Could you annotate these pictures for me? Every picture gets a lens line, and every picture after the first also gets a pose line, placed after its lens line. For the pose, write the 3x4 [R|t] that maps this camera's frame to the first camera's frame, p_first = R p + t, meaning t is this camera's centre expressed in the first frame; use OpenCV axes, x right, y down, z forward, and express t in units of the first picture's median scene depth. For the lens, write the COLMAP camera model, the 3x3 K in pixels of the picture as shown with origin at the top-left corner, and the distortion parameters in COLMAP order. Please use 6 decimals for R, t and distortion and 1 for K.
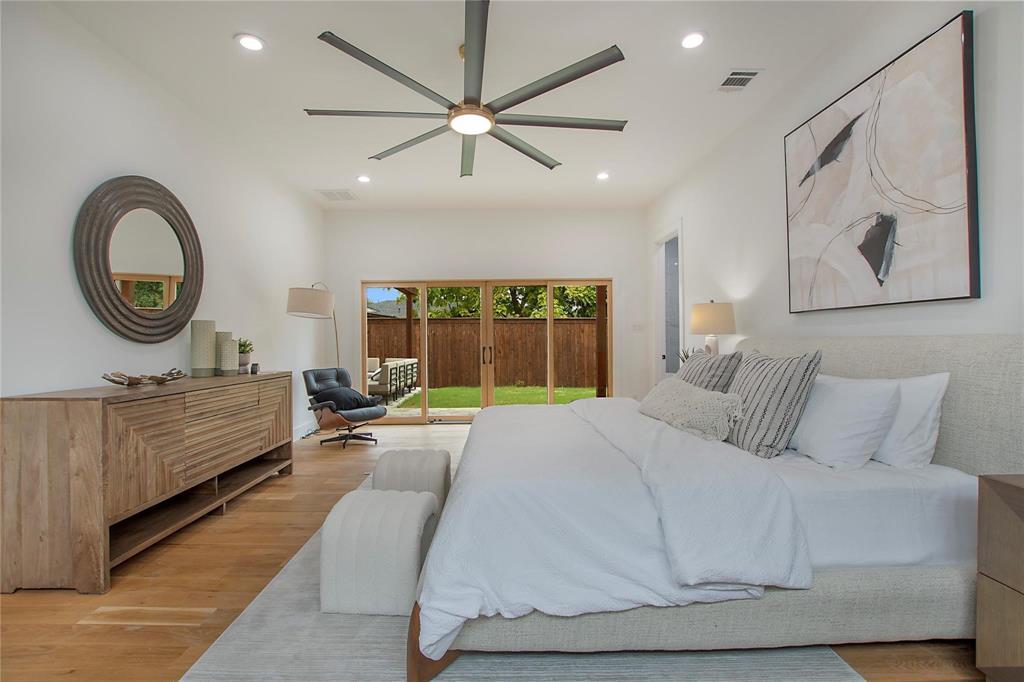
lens RADIAL K [[452.7, 0, 507.5], [0, 452.7, 340.2], [0, 0, 1]] dist [-0.030681, 0.007144]
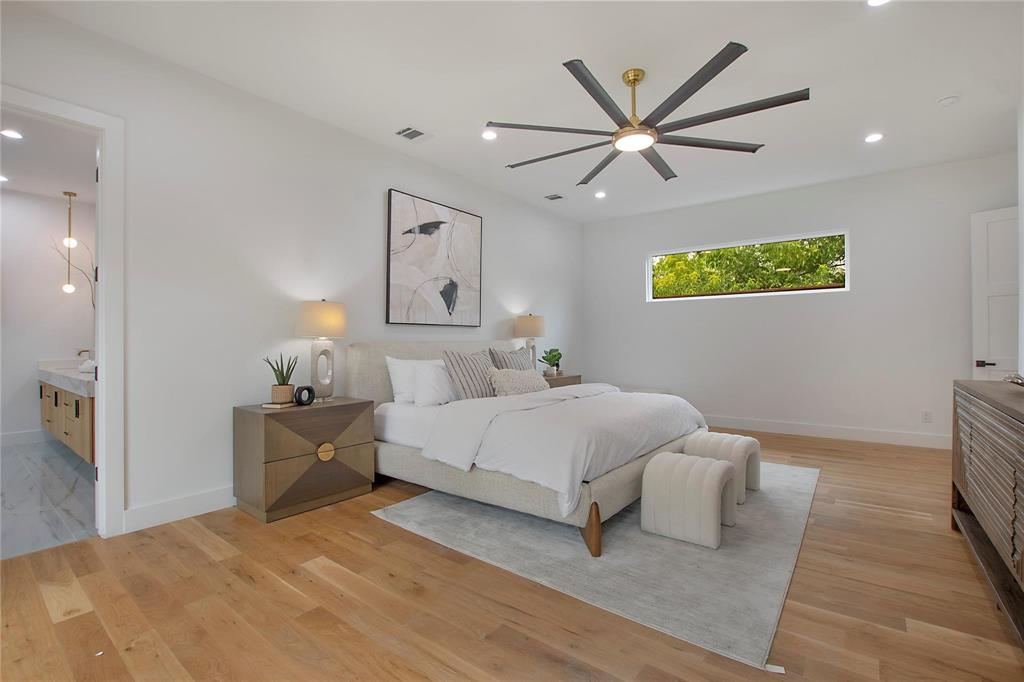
lens RADIAL K [[452.7, 0, 507.5], [0, 452.7, 340.2], [0, 0, 1]] dist [-0.030681, 0.007144]
pose [[-0.763914, 0.009505, 0.645248, -0.622478], [0.010173, 0.999945, -0.002686, -0.005273], [-0.645238, 0.004513, -0.763968, 2.281213]]
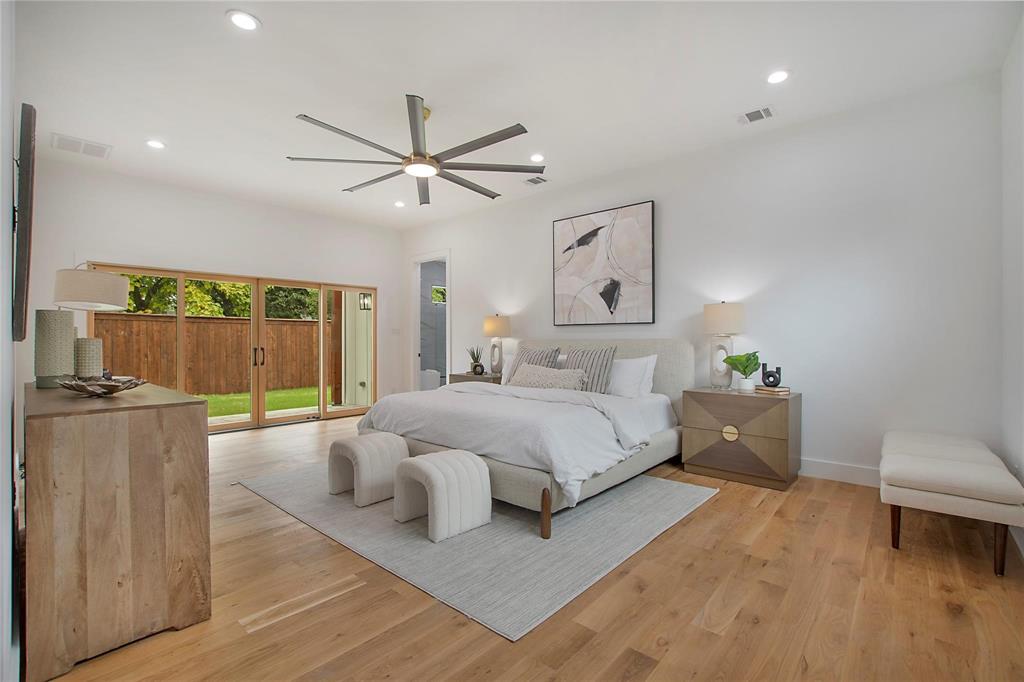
lens RADIAL K [[452.7, 0, 507.5], [0, 452.7, 340.2], [0, 0, 1]] dist [-0.030681, 0.007144]
pose [[0.679467, 0.007050, 0.733672, -0.957488], [-0.002518, 0.999970, -0.007277, 0.011112], [-0.733702, 0.003097, 0.679465, -0.048775]]
